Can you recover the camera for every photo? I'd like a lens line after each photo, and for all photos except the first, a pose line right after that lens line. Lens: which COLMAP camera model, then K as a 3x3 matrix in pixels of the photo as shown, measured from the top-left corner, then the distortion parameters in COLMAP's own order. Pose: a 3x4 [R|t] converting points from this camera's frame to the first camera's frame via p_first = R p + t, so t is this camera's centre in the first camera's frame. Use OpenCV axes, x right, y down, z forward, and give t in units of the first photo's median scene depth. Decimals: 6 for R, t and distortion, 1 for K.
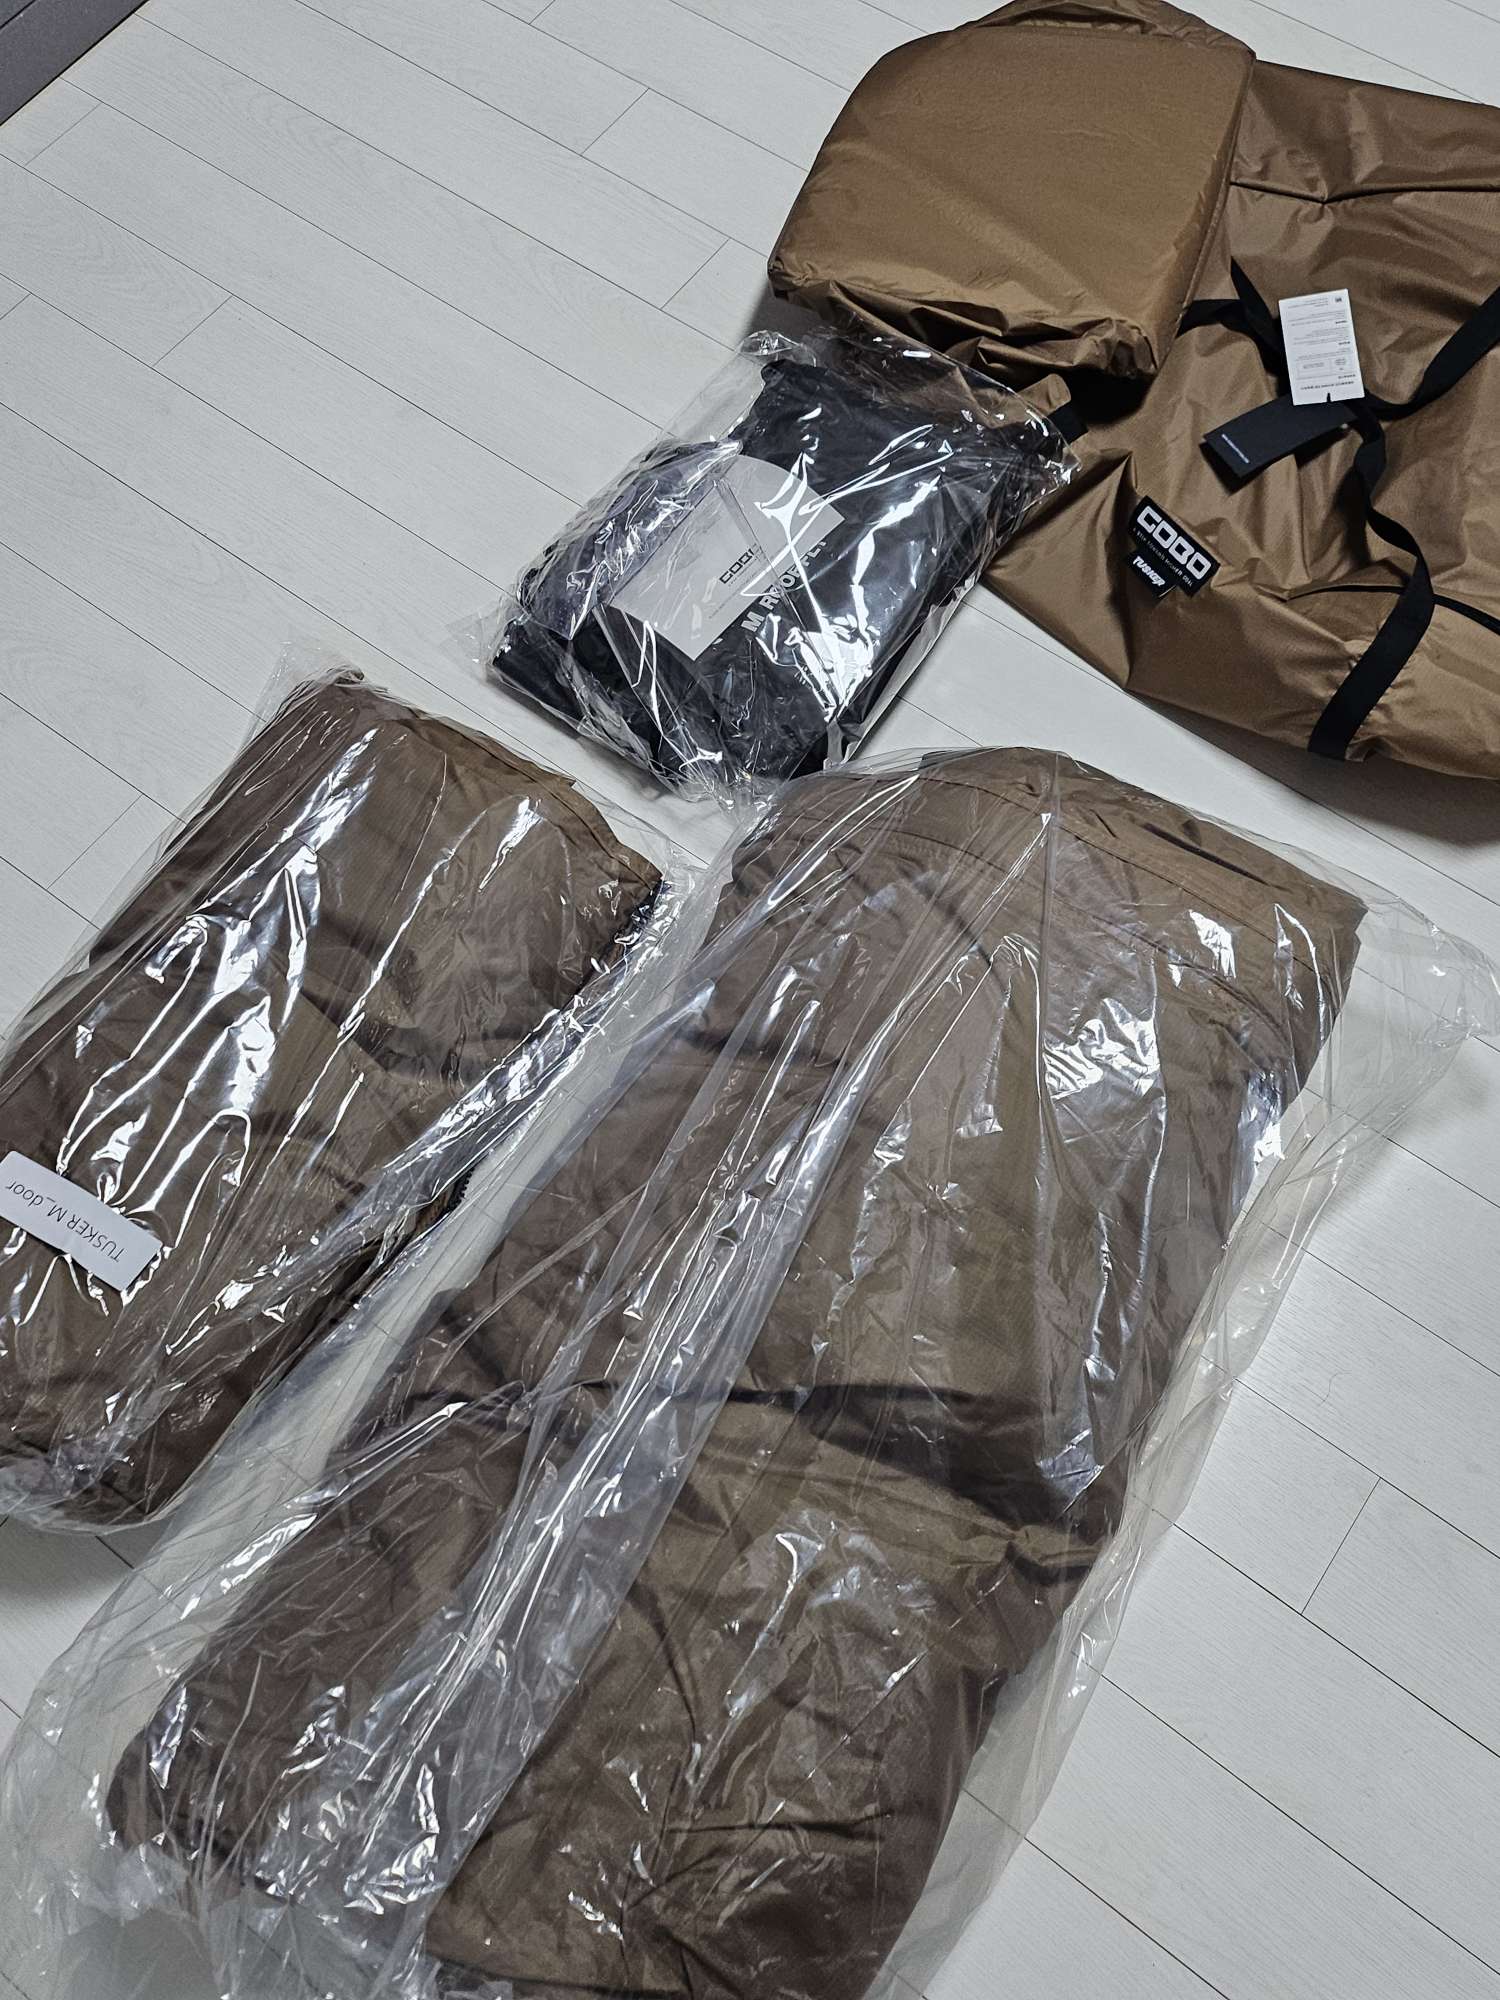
lens RADIAL K [[1670.4, 0, 750.0], [0, 1670.4, 1000.0], [0, 0, 1]] dist [0.083614, -0.003319]
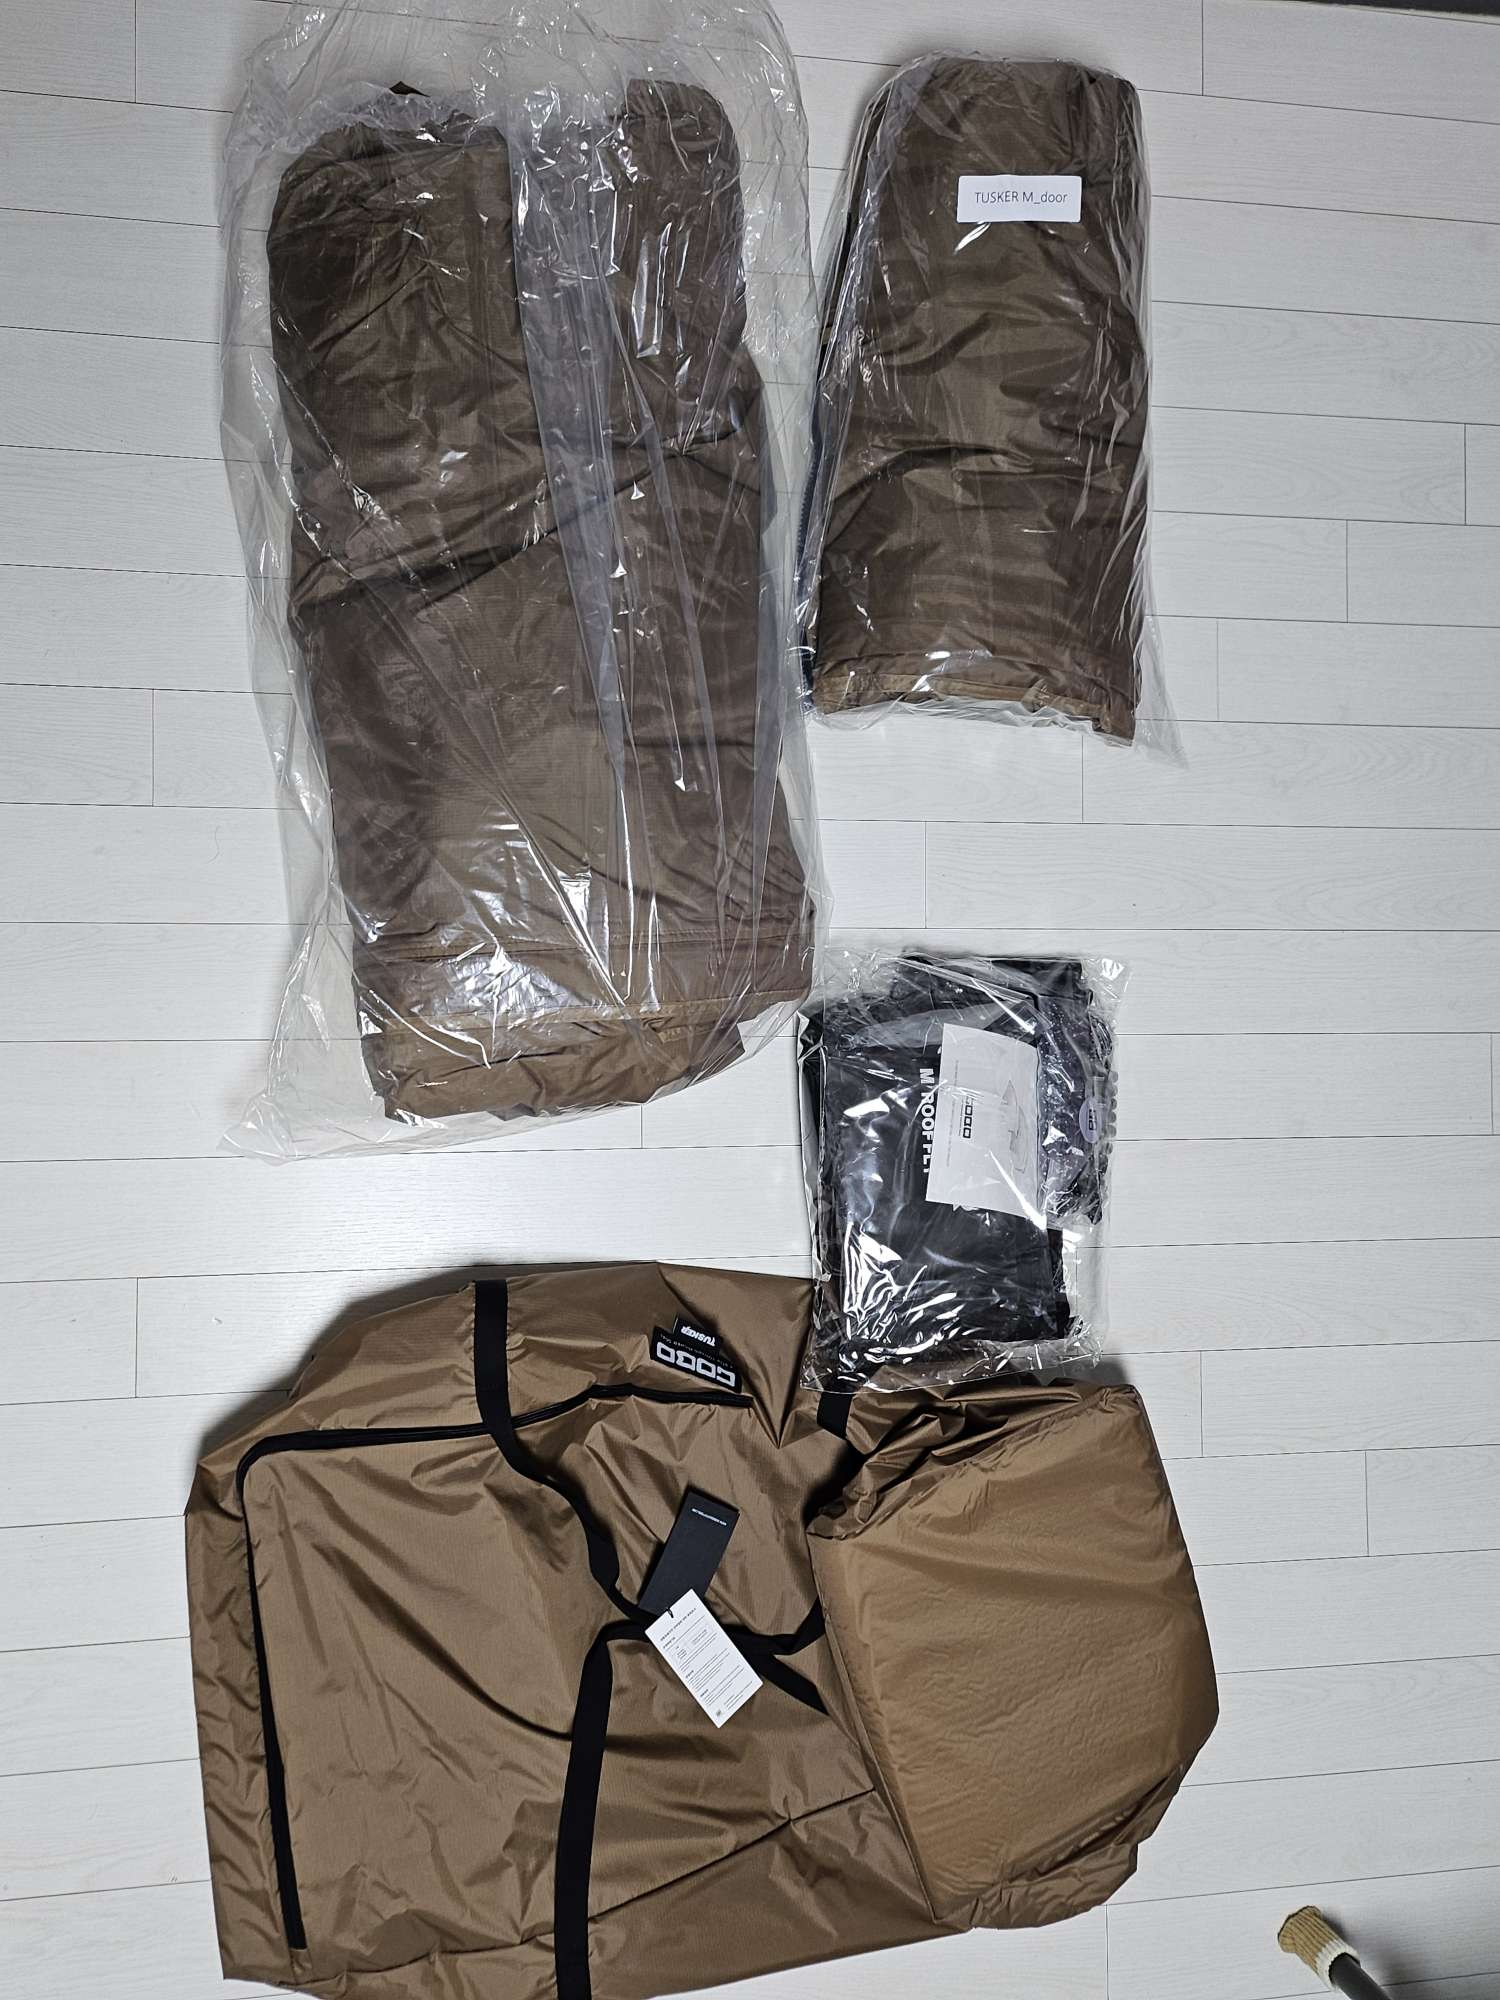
lens RADIAL K [[1670.4, 0, 750.0], [0, 1670.4, 1000.0], [0, 0, 1]] dist [0.083614, -0.003319]
pose [[-0.790331, 0.596086, -0.141628, 0.219170], [-0.608195, -0.735377, 0.298864, -0.423531], [0.073998, 0.322339, 0.943728, -0.158577]]
